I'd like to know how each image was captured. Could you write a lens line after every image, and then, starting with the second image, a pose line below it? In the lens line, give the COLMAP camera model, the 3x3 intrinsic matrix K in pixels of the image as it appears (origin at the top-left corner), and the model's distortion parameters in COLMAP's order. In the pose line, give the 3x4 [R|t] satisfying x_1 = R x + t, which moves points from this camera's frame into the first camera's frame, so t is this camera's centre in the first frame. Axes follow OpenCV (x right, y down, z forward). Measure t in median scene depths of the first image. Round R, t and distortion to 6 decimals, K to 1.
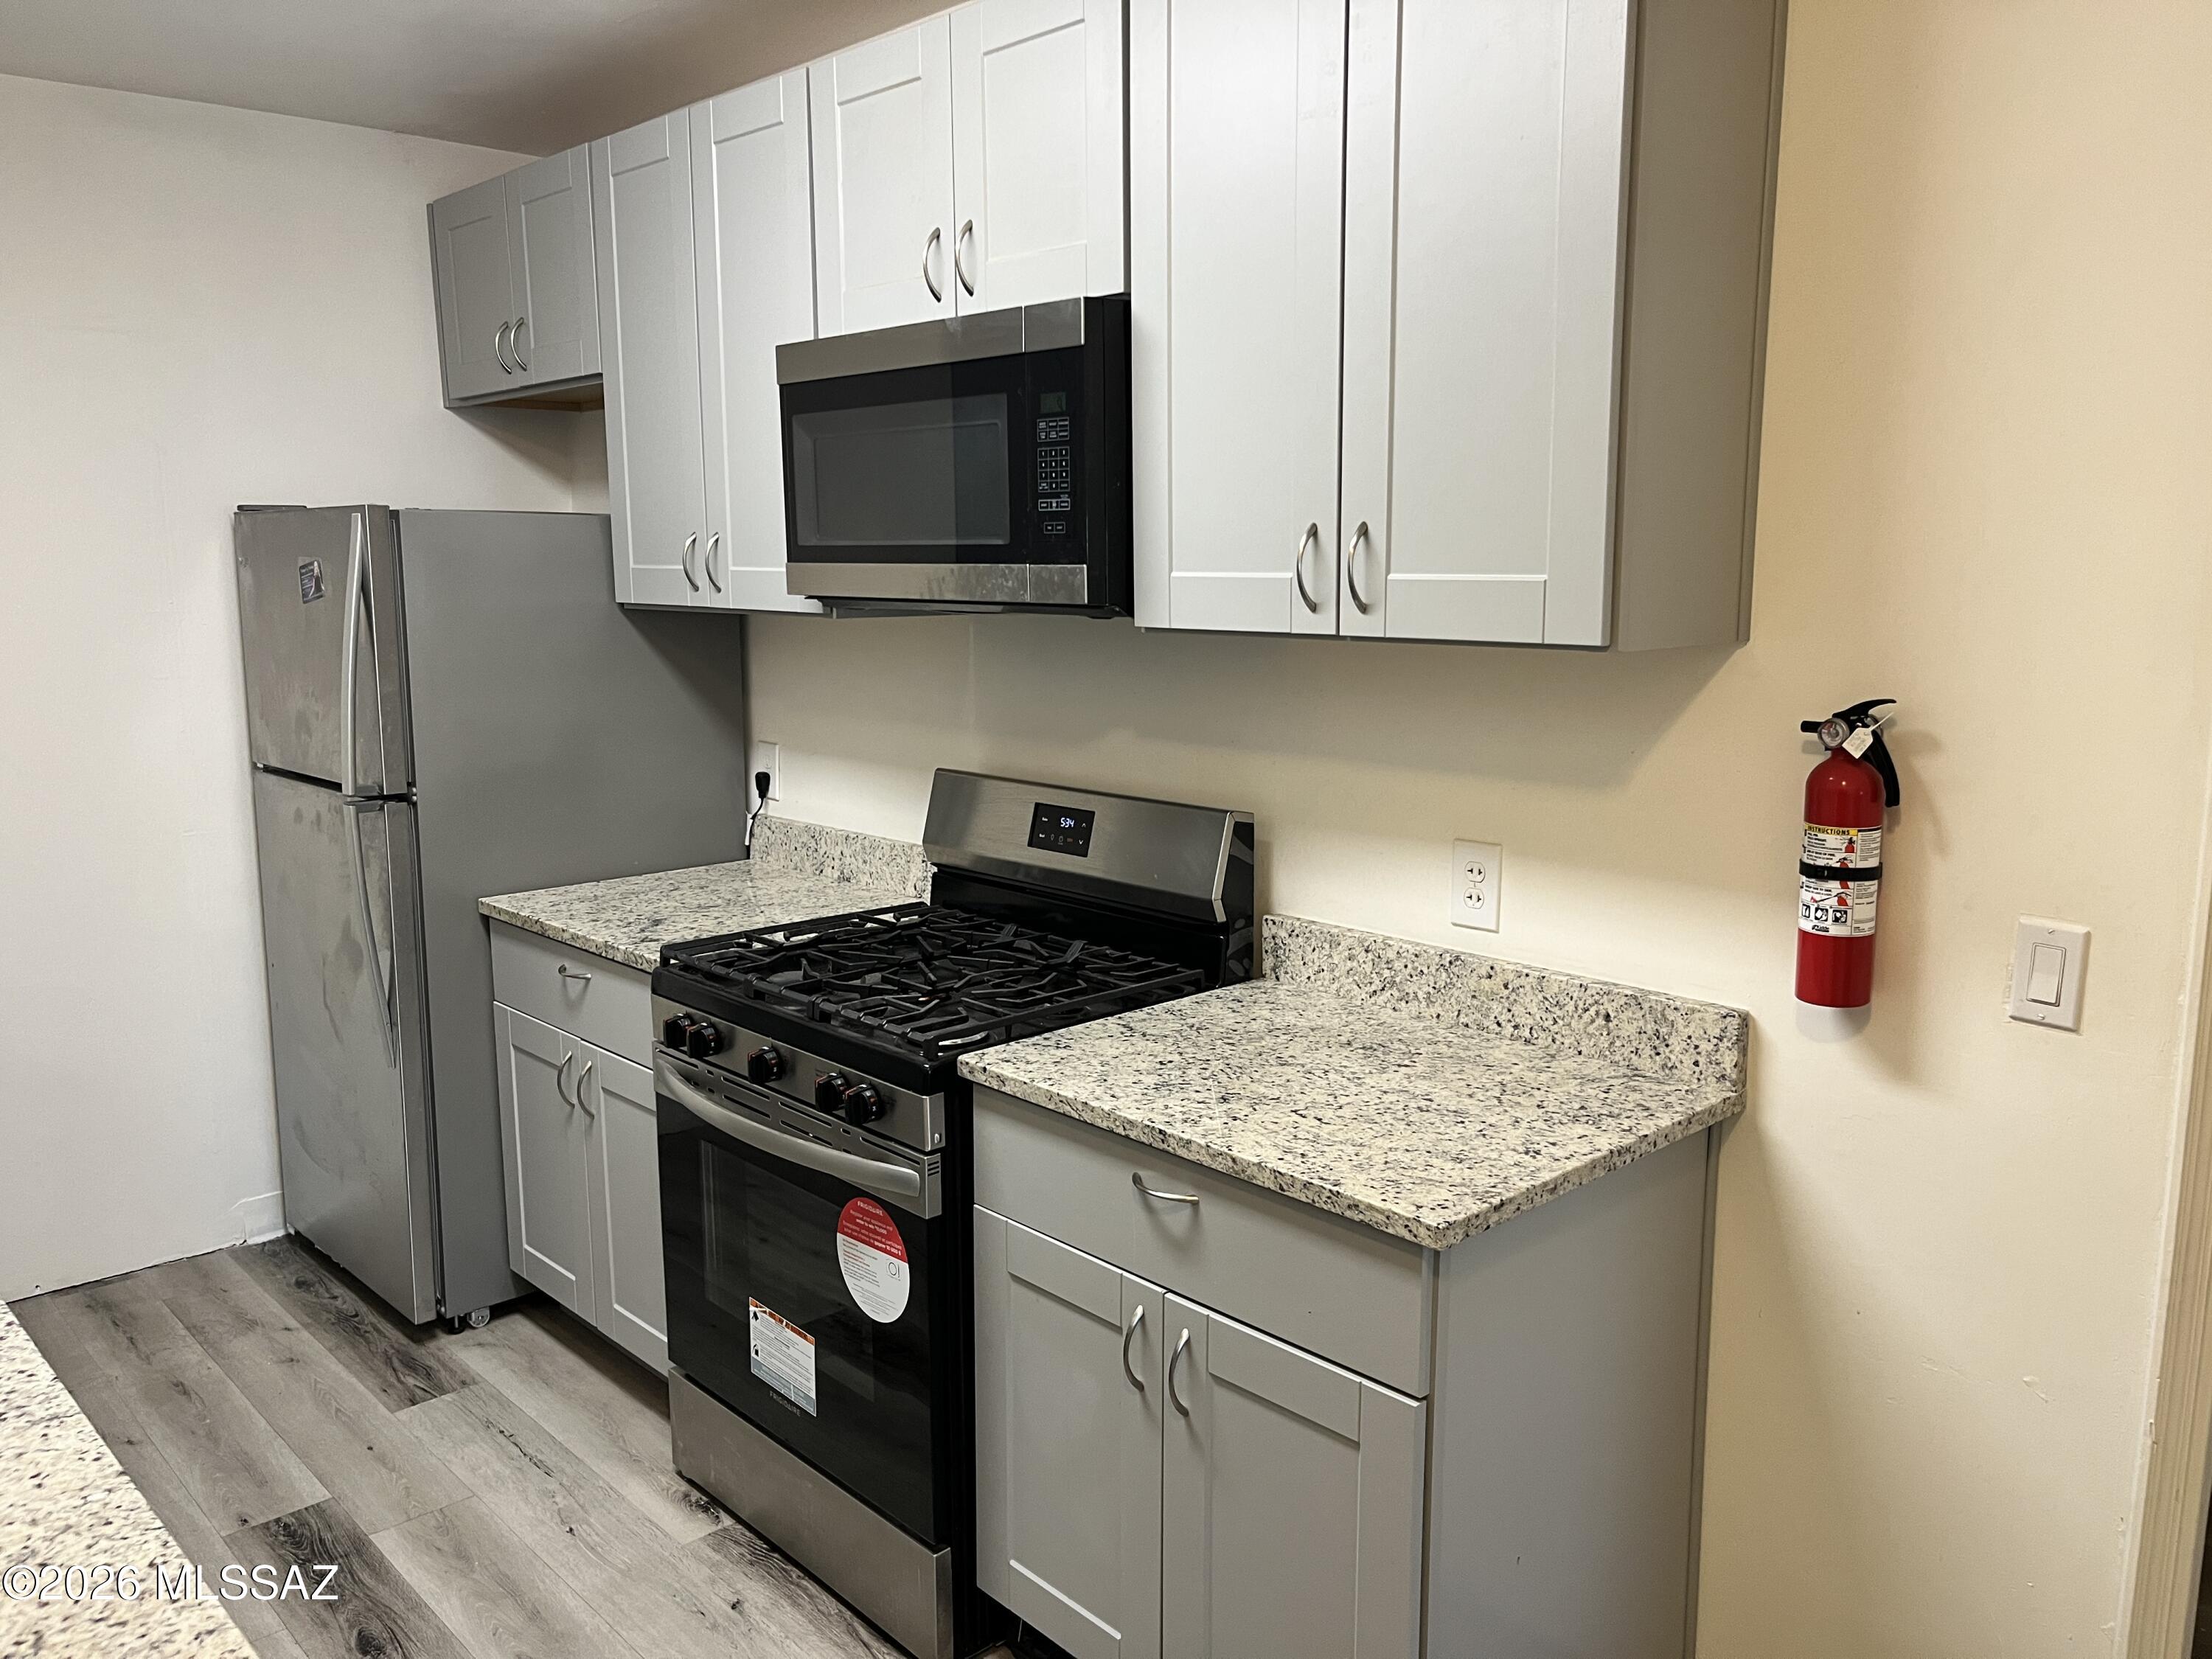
lens RADIAL K [[1687.1, 0, 1113.6], [0, 1687.1, 842.3], [0, 0, 1]] dist [0.045217, -0.040397]
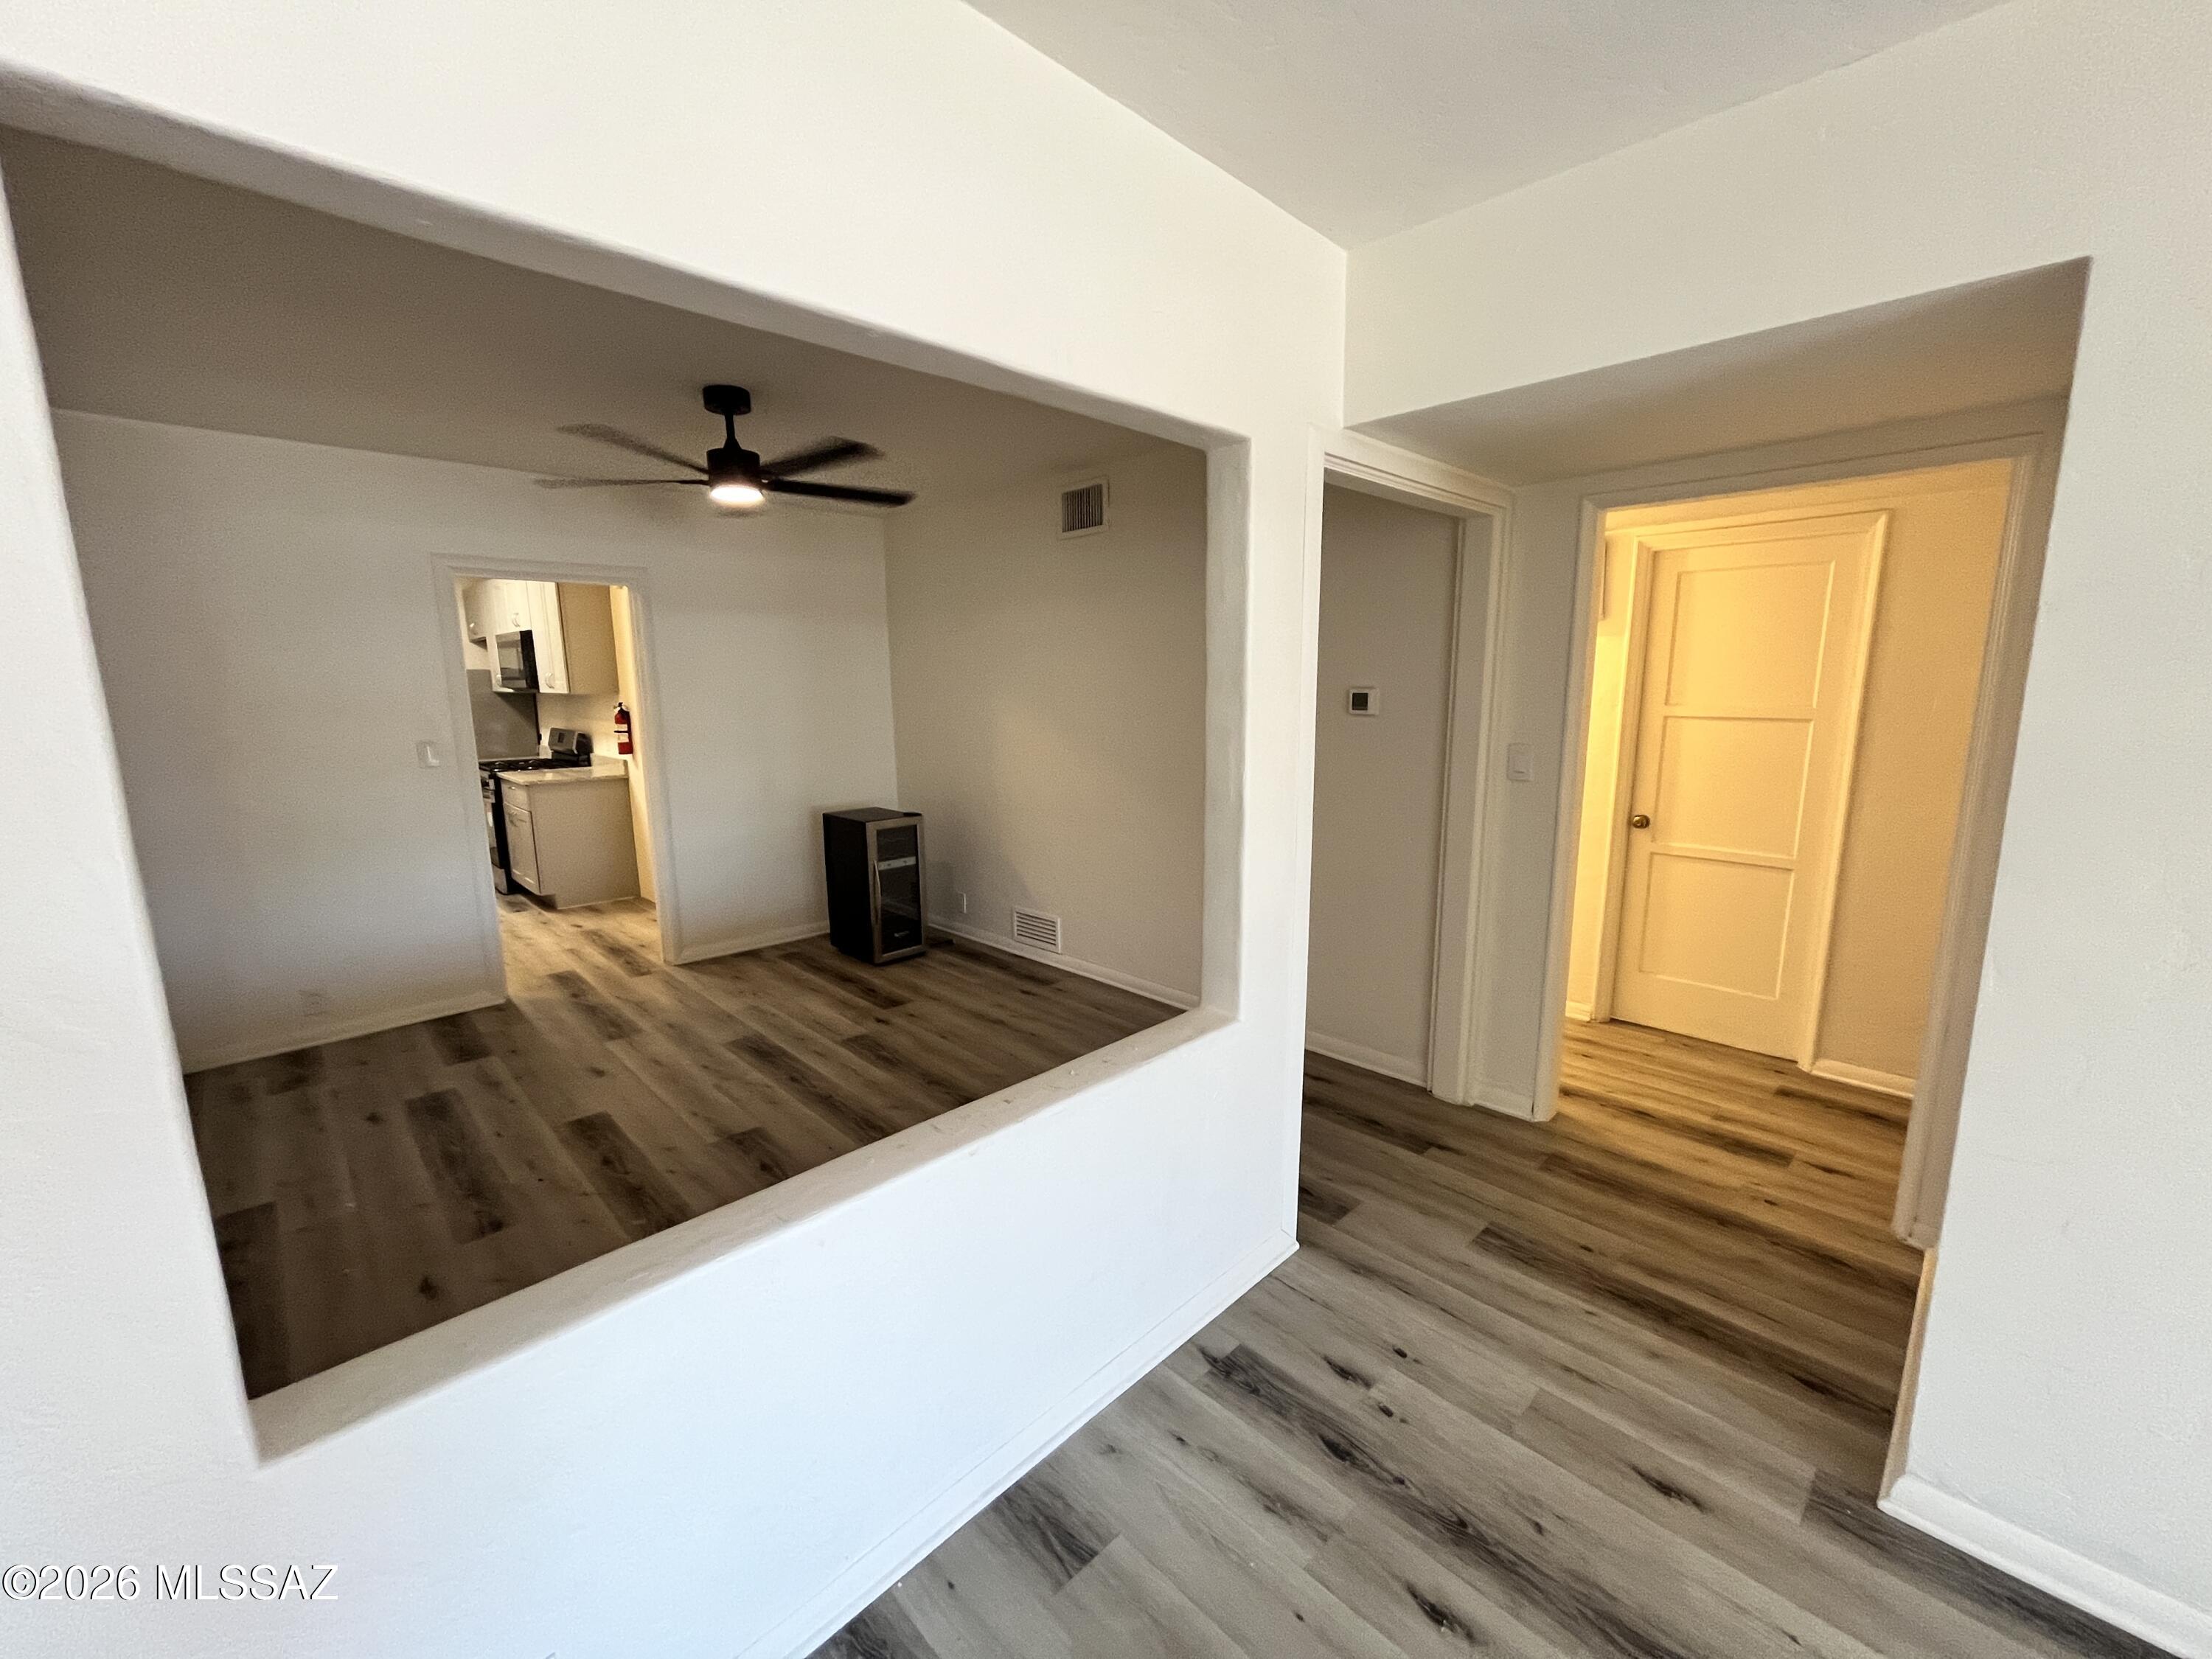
lens RADIAL K [[892.8, 0, 1103.4], [0, 892.8, 838.1], [0, 0, 1]] dist [-0.002950, 0.000870]
pose [[0.999877, -0.007985, 0.013529, 1.653373], [0.007933, 0.999961, 0.003834, 0.312857], [-0.013559, -0.003726, 0.999901, -1.713804]]
